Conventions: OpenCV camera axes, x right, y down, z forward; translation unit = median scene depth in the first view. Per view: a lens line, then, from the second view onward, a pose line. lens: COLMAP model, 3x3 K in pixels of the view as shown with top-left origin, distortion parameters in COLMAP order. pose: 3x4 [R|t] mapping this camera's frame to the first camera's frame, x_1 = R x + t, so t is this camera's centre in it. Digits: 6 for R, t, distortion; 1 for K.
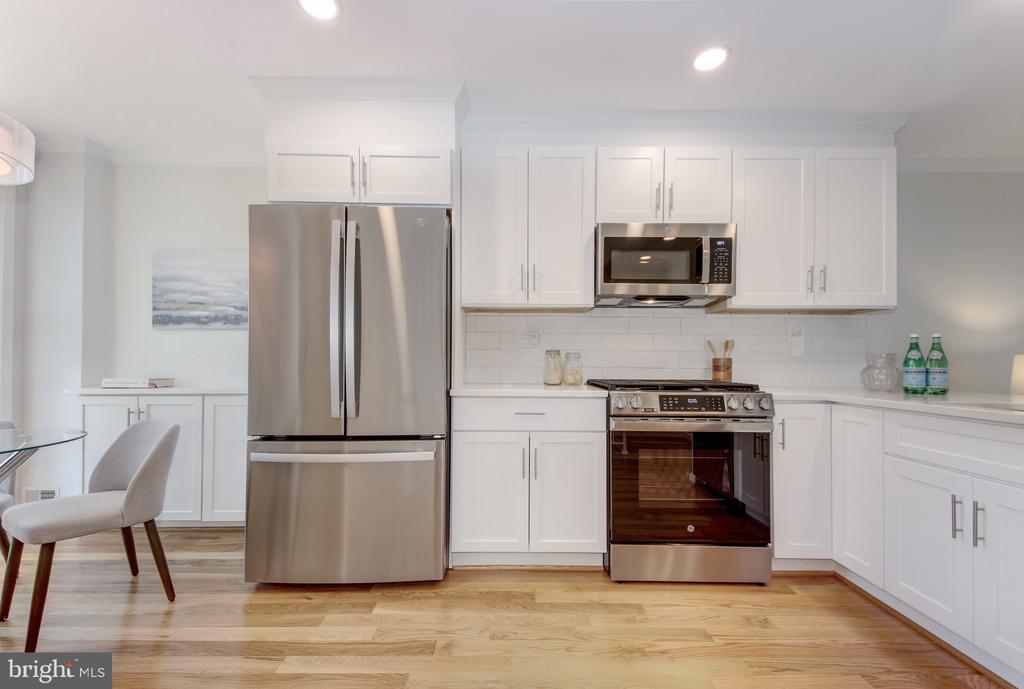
lens RADIAL K [[426.5, 0, 515.3], [0, 426.5, 355.5], [0, 0, 1]] dist [0.022389, -0.001101]
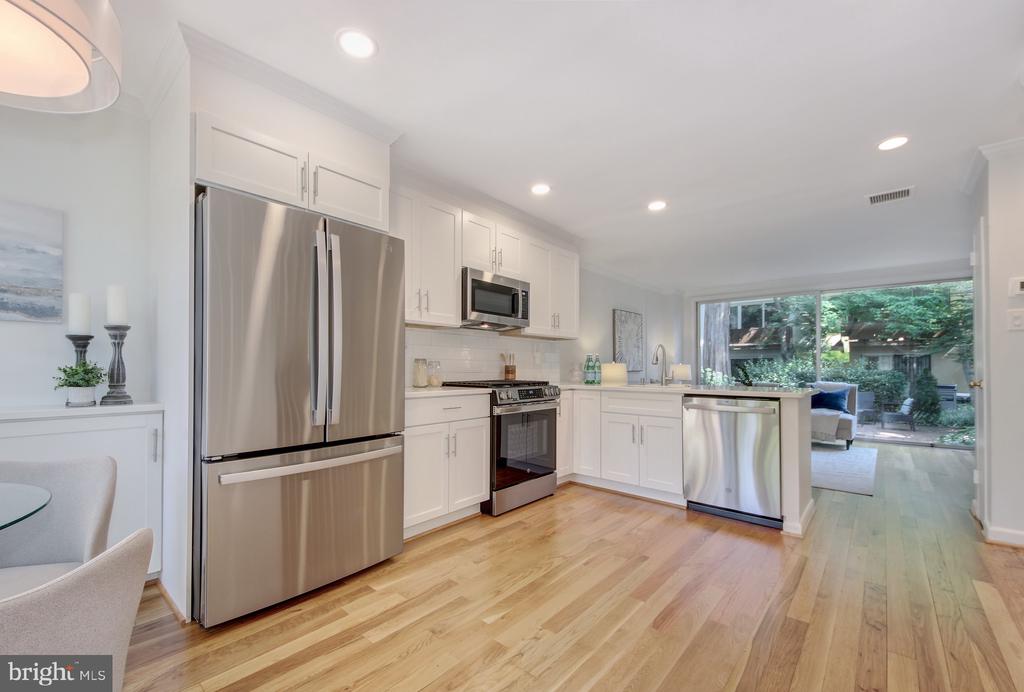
lens RADIAL K [[426.5, 0, 515.0], [0, 426.5, 361.4], [0, 0, 1]] dist [0.022389, -0.001101]
pose [[0.652708, 0.006717, 0.757580, -0.844034], [-0.007452, 0.999969, -0.002446, -0.006271], [-0.757573, -0.004049, 0.652738, -0.014313]]
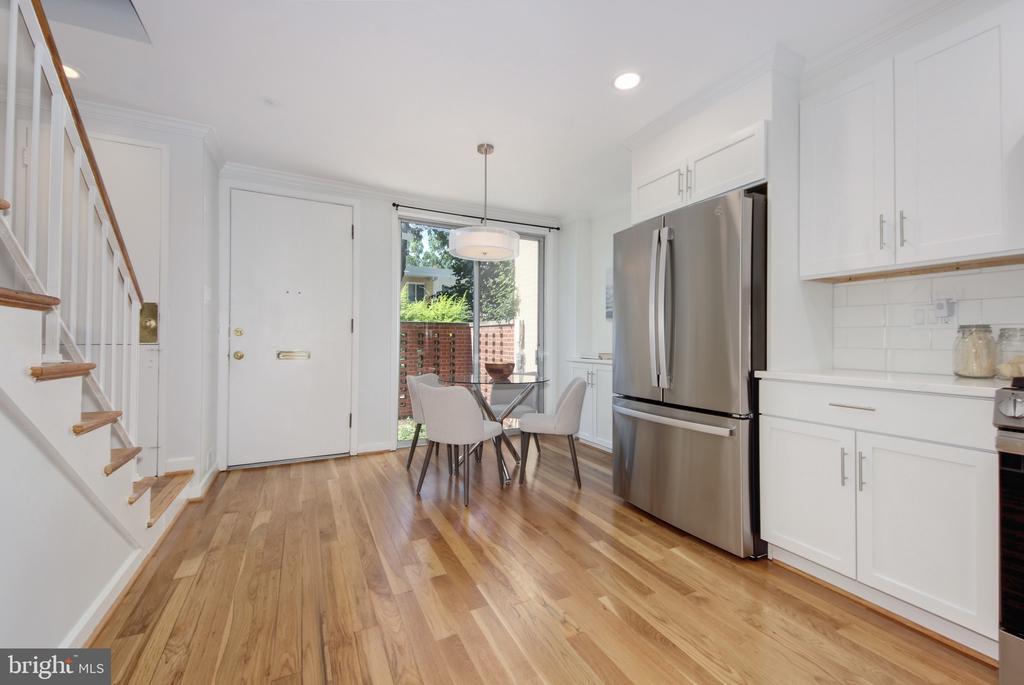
lens RADIAL K [[423.4, 0, 506.1], [0, 423.4, 338.8], [0, 0, 1]] dist [0.028845, -0.001025]
pose [[0.427749, -0.007542, -0.903866, 0.495128], [0.008938, 0.999952, -0.004114, 0.006102], [0.903853, -0.006319, 0.427796, 0.063936]]
